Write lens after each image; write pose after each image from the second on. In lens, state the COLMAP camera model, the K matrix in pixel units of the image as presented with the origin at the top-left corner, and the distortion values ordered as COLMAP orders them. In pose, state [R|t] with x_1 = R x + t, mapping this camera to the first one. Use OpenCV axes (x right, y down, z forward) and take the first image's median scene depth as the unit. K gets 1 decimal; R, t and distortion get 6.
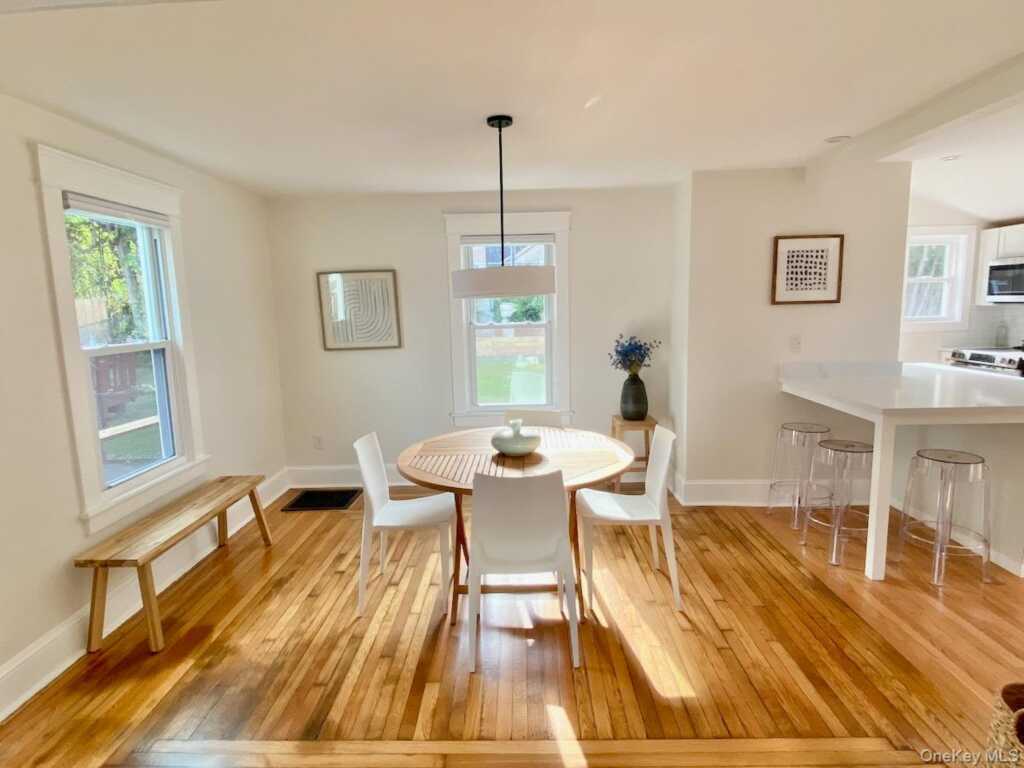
lens RADIAL K [[555.2, 0, 512.0], [0, 555.2, 384.0], [0, 0, 1]] dist [0.058573, -0.050687]
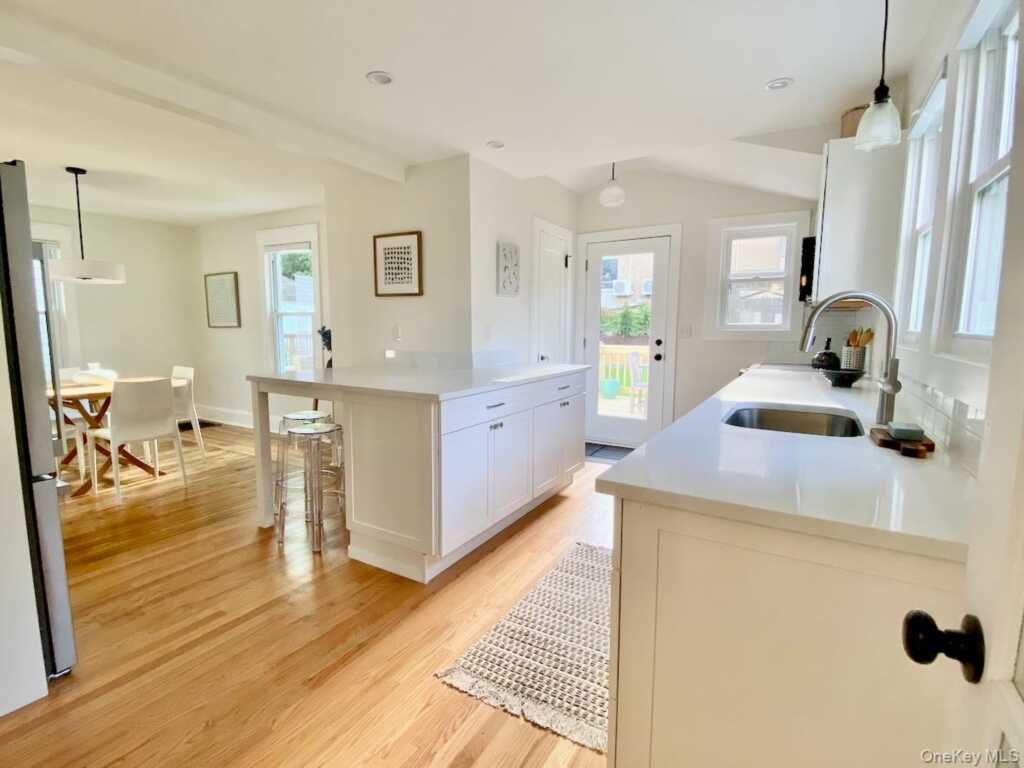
lens RADIAL K [[489.4, 0, 512.0], [0, 489.4, 384.0], [0, 0, 1]] dist [0.080092, -0.076048]
pose [[0.865796, 0.090418, -0.492160, 1.210433], [-0.096309, 0.995261, 0.013422, -0.006266], [0.491042, 0.035779, 0.870401, 0.277810]]
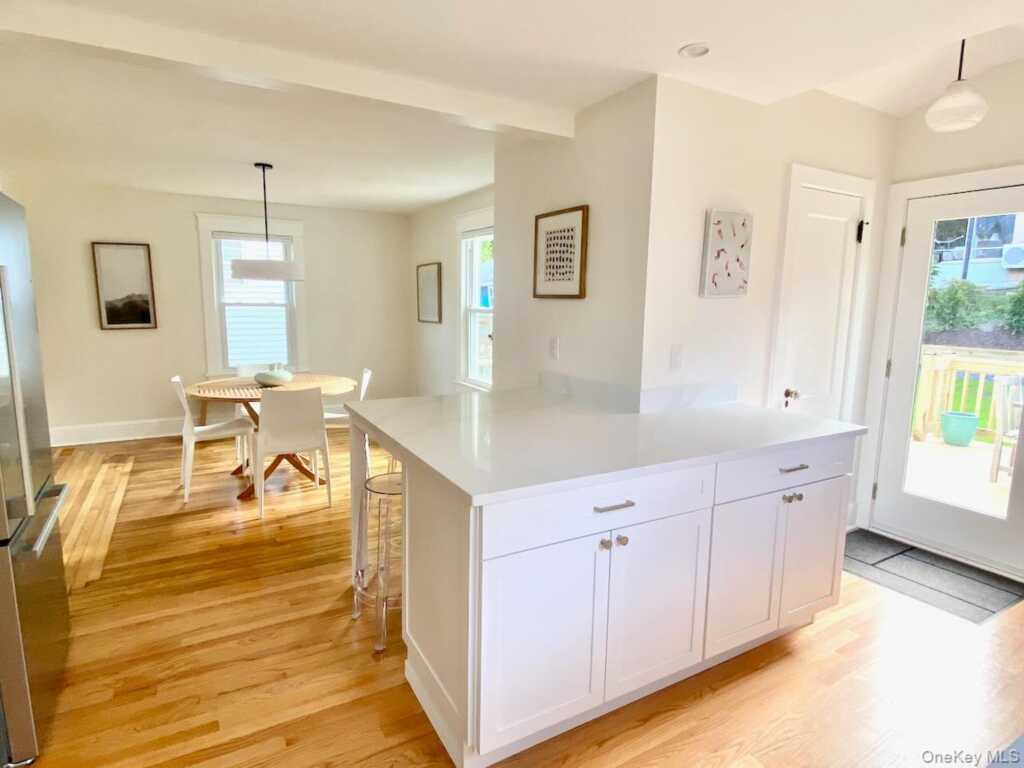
lens RADIAL K [[555.2, 0, 512.0], [0, 555.2, 384.0], [0, 0, 1]] dist [0.058573, -0.050687]
pose [[0.507668, 0.162274, -0.846133, 1.178355], [-0.148821, 0.983856, 0.099396, -0.092610], [0.848602, 0.075462, 0.523622, 0.546992]]
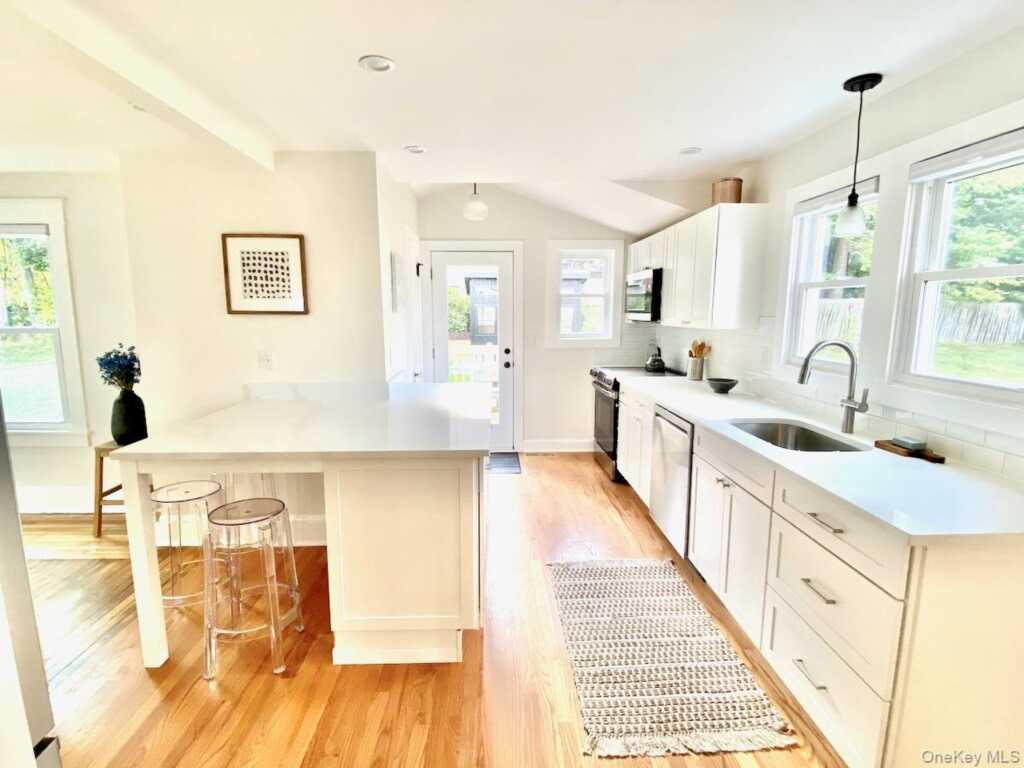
lens RADIAL K [[492.2, 0, 512.0], [0, 492.2, 384.0], [0, 0, 1]] dist [0.003860, 0.000341]
pose [[0.998420, 0.020519, 0.052310, 0.860008], [-0.020785, 0.999774, 0.004547, -0.047847], [-0.052205, -0.005627, 0.998621, 0.230771]]
